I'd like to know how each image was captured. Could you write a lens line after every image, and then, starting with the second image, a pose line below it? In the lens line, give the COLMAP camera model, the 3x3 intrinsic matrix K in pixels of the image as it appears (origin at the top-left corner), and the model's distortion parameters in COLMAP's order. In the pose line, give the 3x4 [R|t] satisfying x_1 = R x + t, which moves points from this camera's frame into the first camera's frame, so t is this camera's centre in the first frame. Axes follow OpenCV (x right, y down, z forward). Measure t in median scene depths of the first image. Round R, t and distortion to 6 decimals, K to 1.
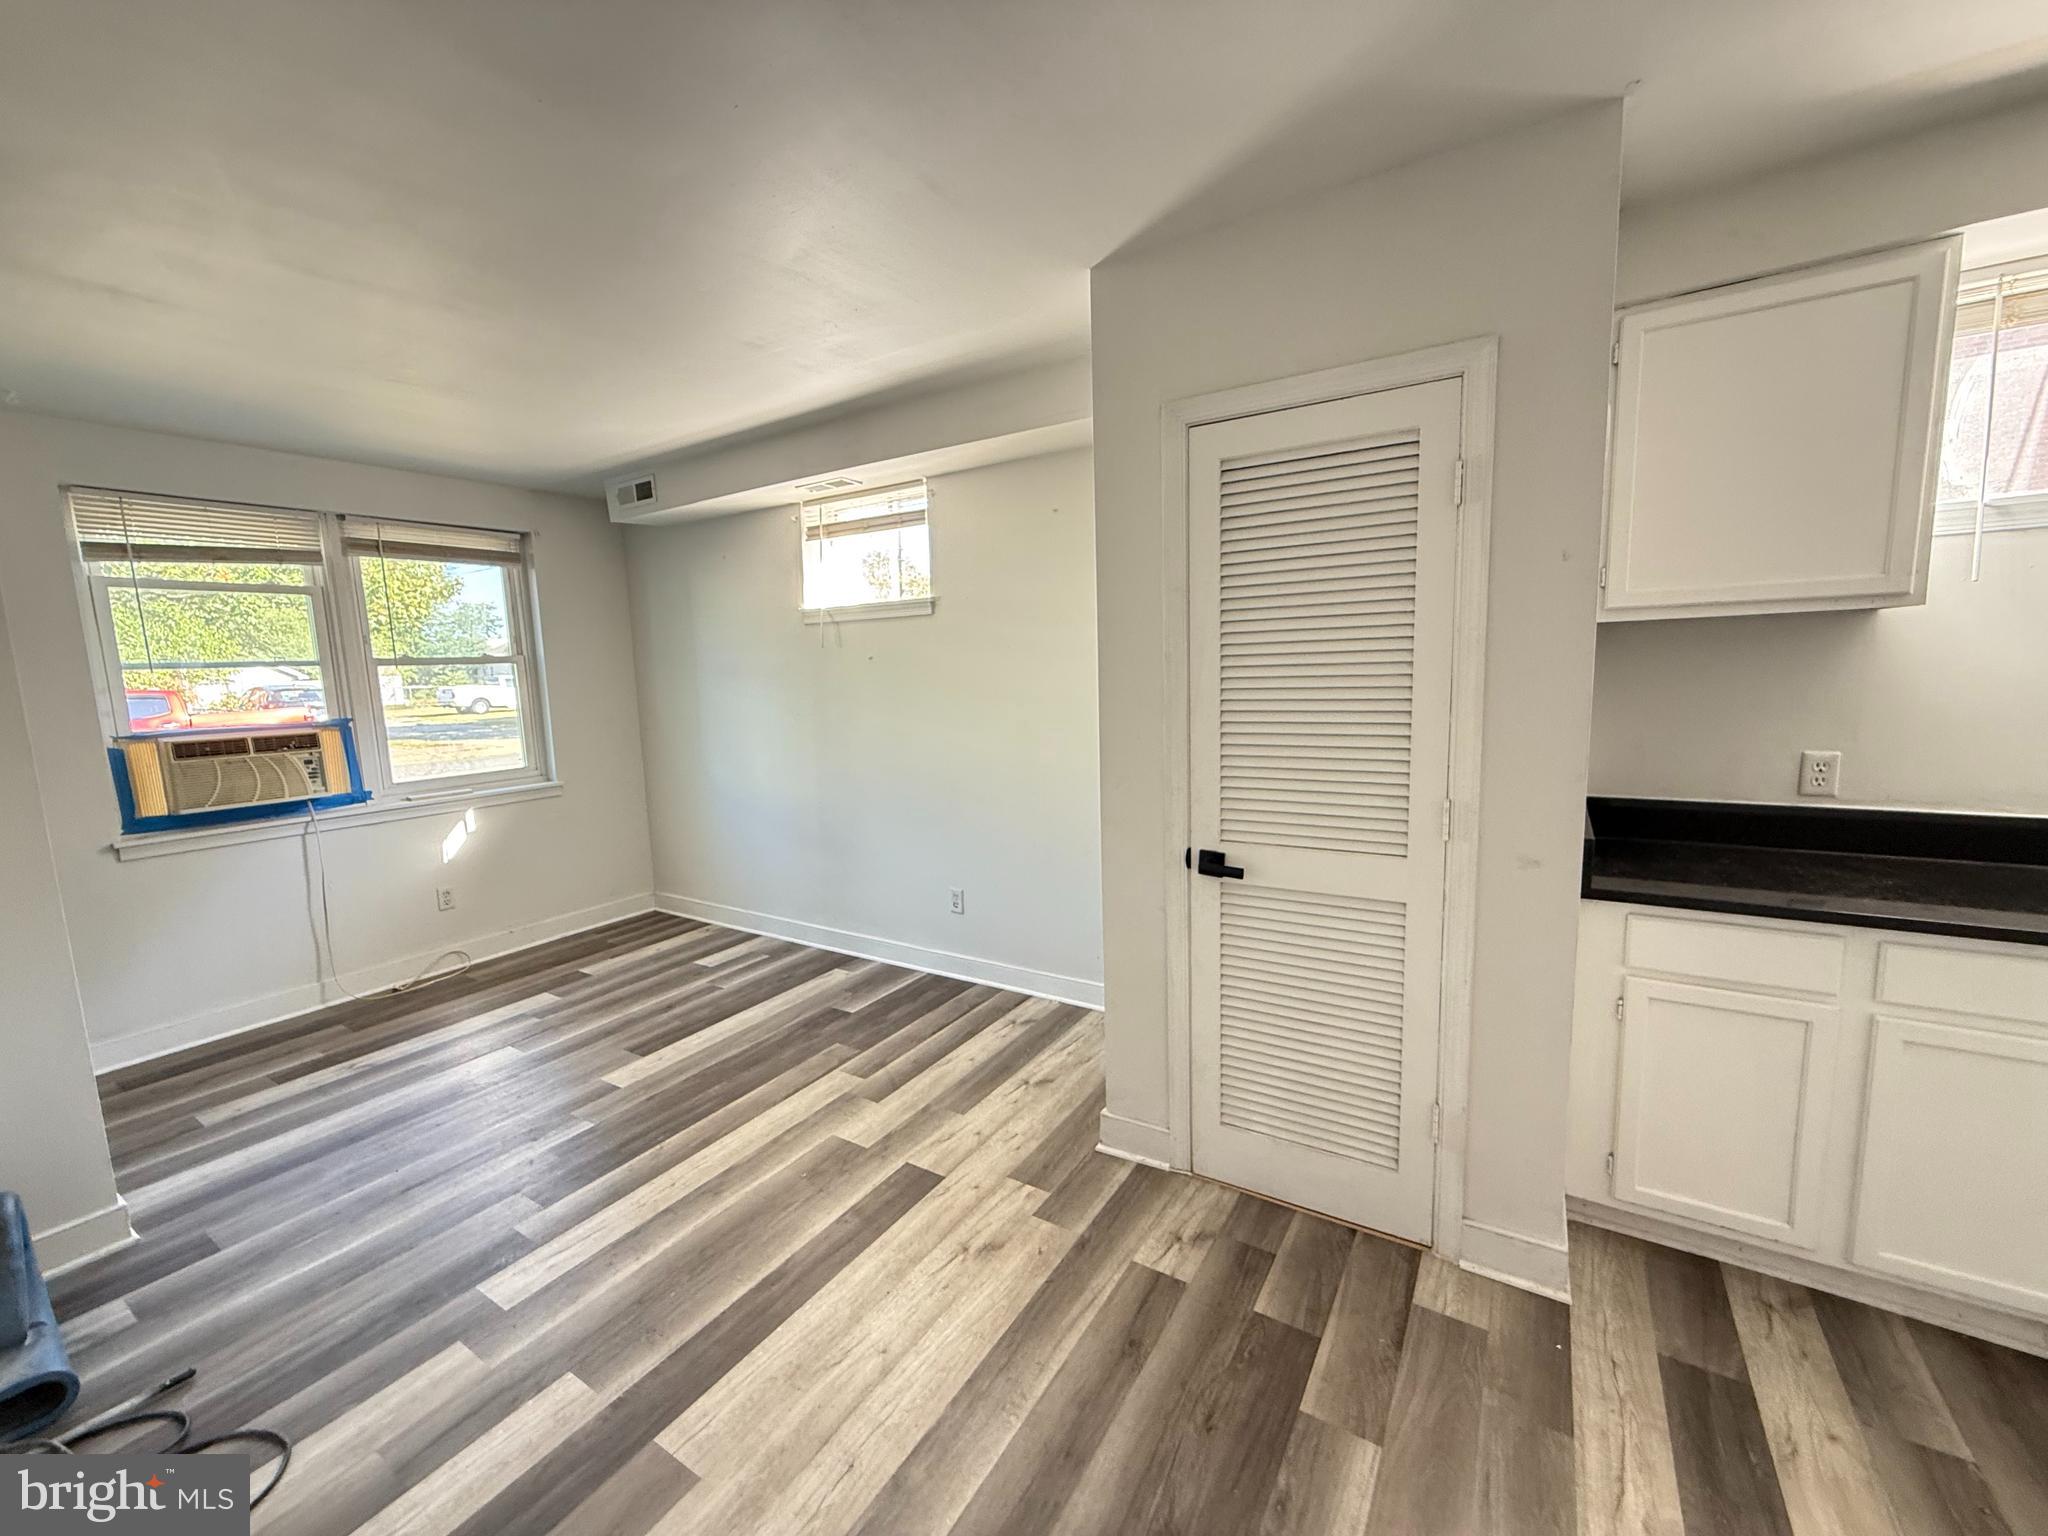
lens RADIAL K [[817.2, 0, 1015.8], [0, 817.2, 764.7], [0, 0, 1]] dist [0.000842, 0.000779]
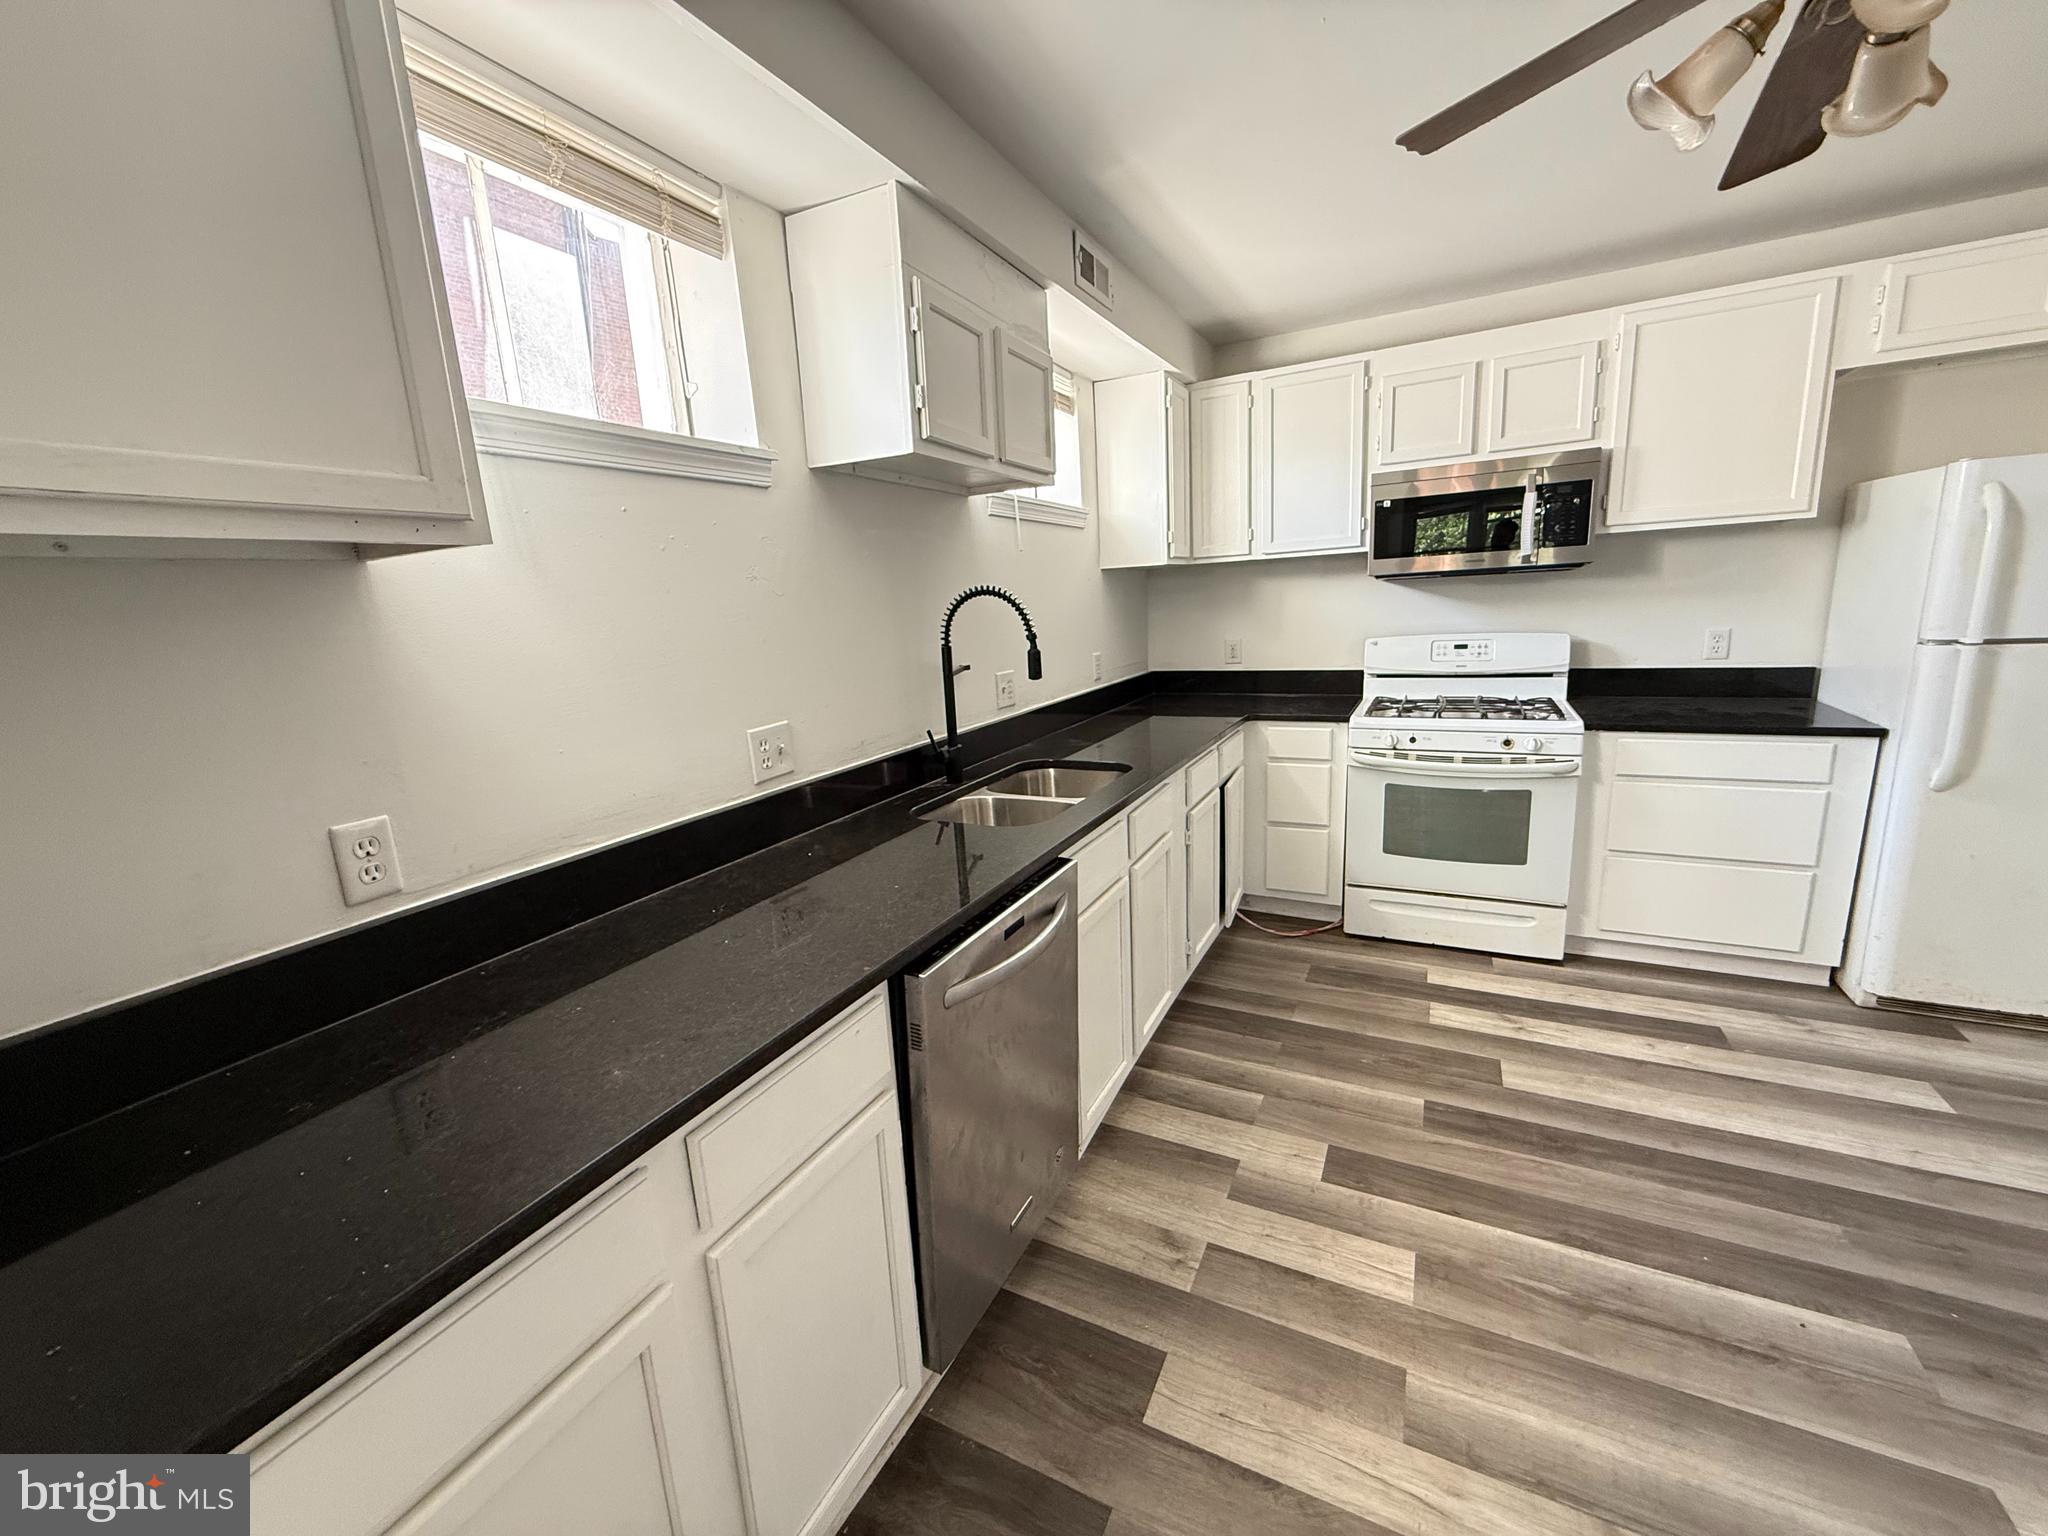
lens RADIAL K [[817.2, 0, 1020.4], [0, 817.2, 766.9], [0, 0, 1]] dist [0.000842, 0.000779]
pose [[-0.096990, -0.163071, 0.981835, 0.258253], [0.184476, 0.966448, 0.178739, -0.041049], [-0.978040, 0.198461, -0.063653, 0.371327]]
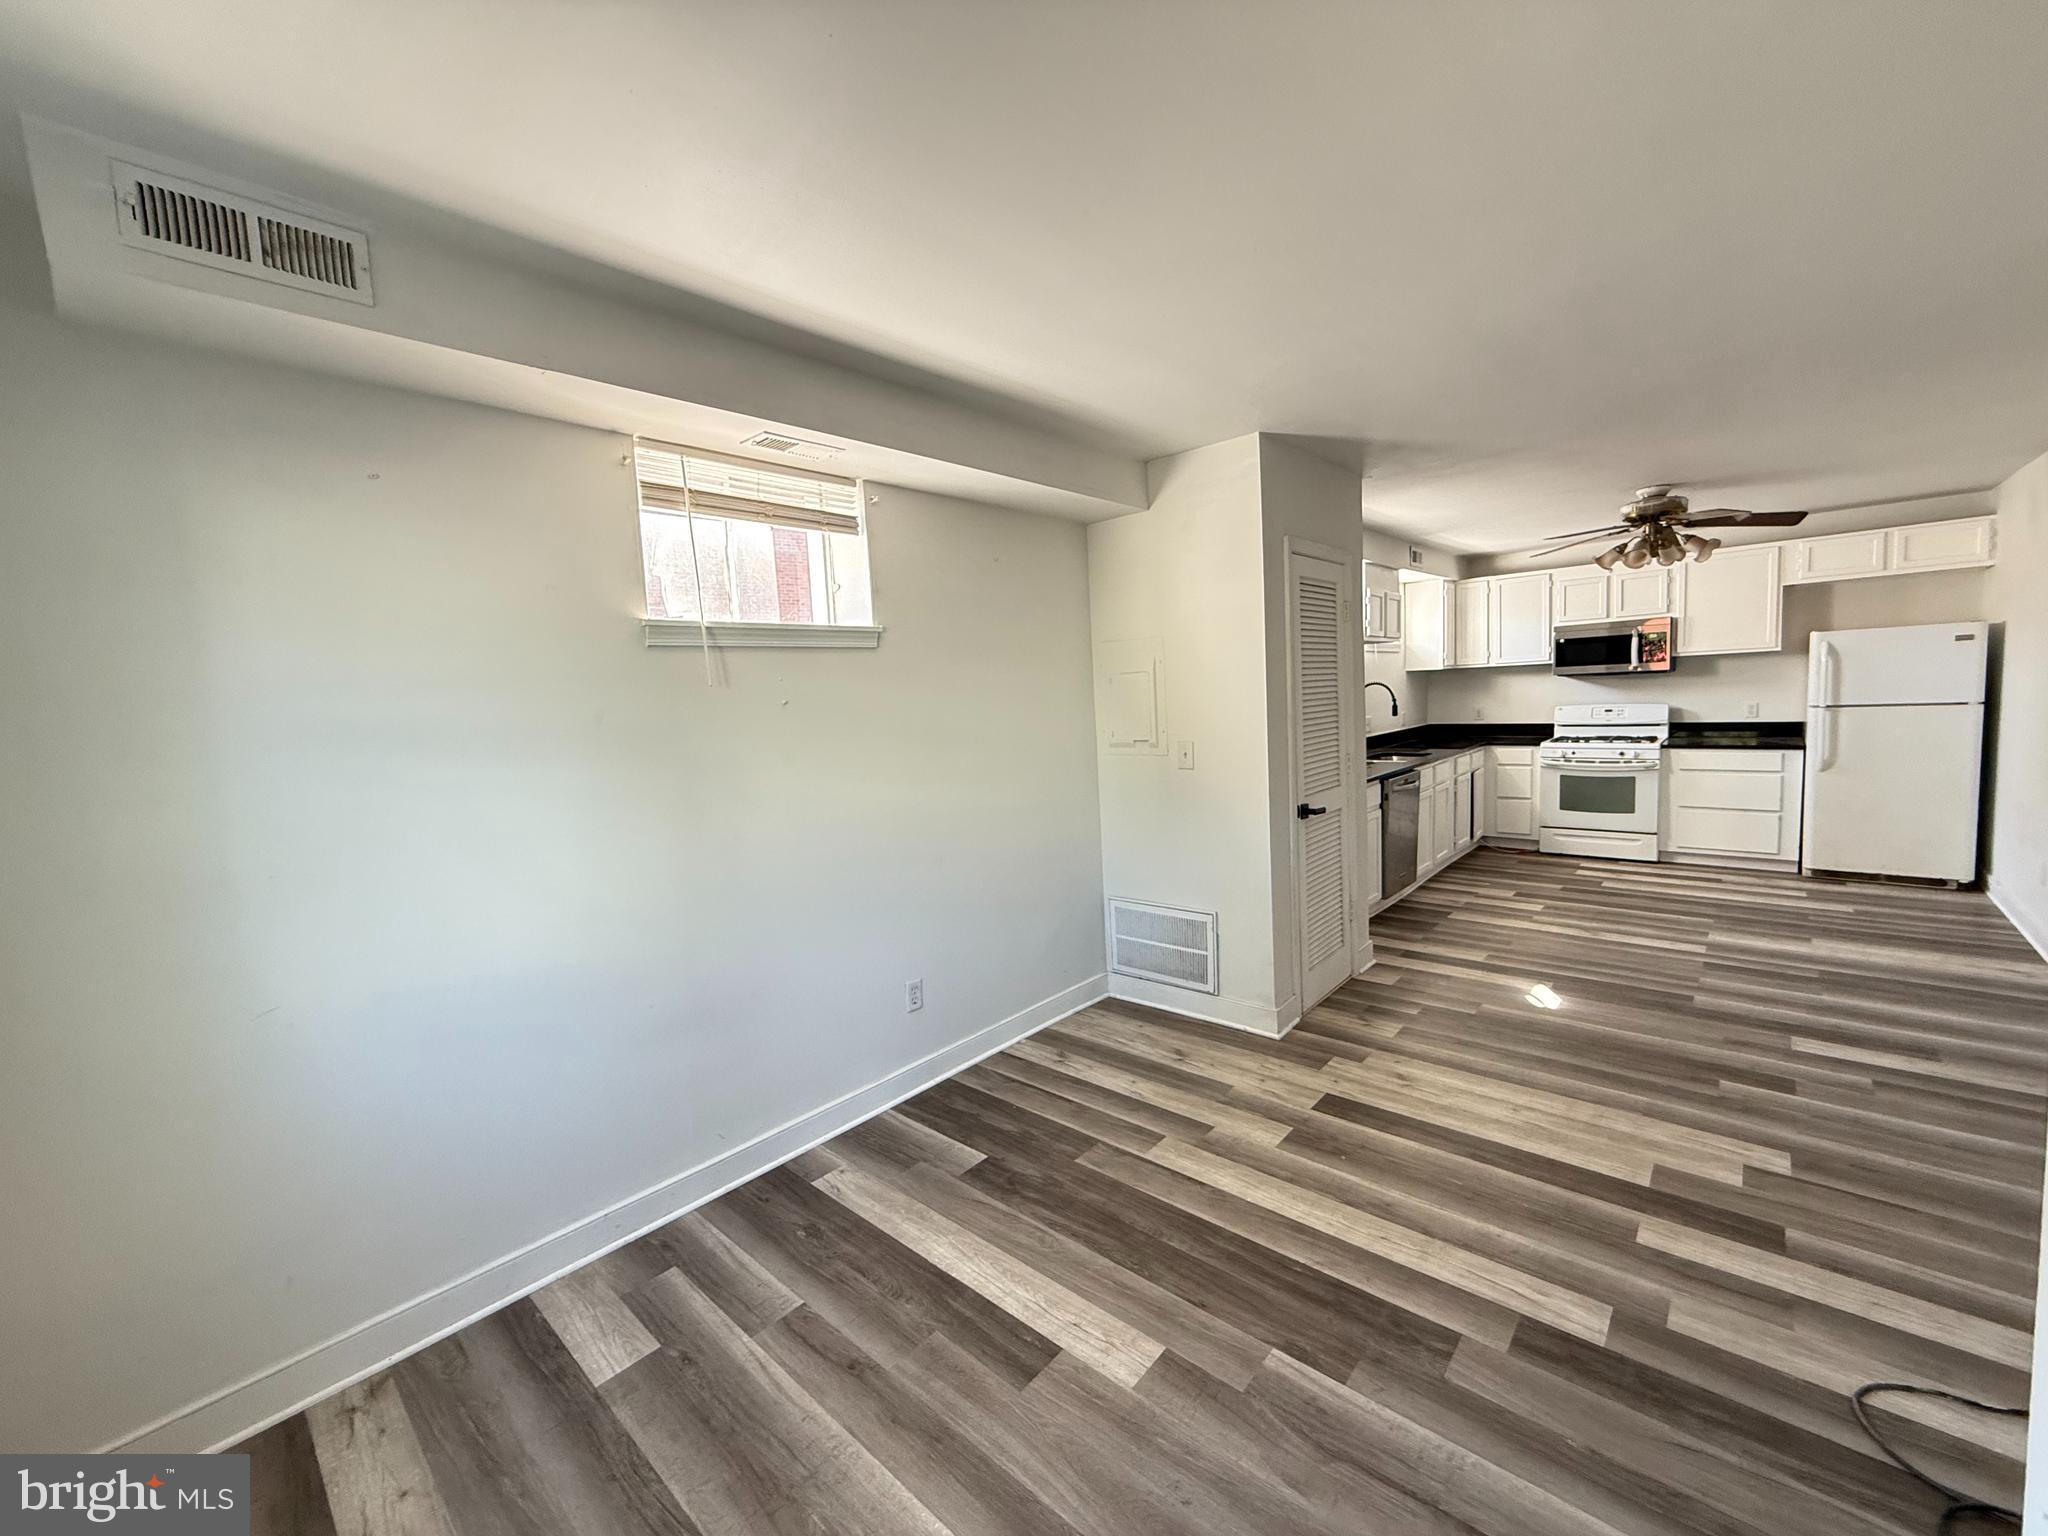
lens RADIAL K [[817.2, 0, 1021.0], [0, 817.2, 766.8], [0, 0, 1]] dist [0.000842, 0.000779]
pose [[0.166343, -0.063171, 0.984042, -0.935013], [0.168895, 0.985024, 0.034684, -0.077612], [-0.971496, 0.160431, 0.174521, 0.788813]]
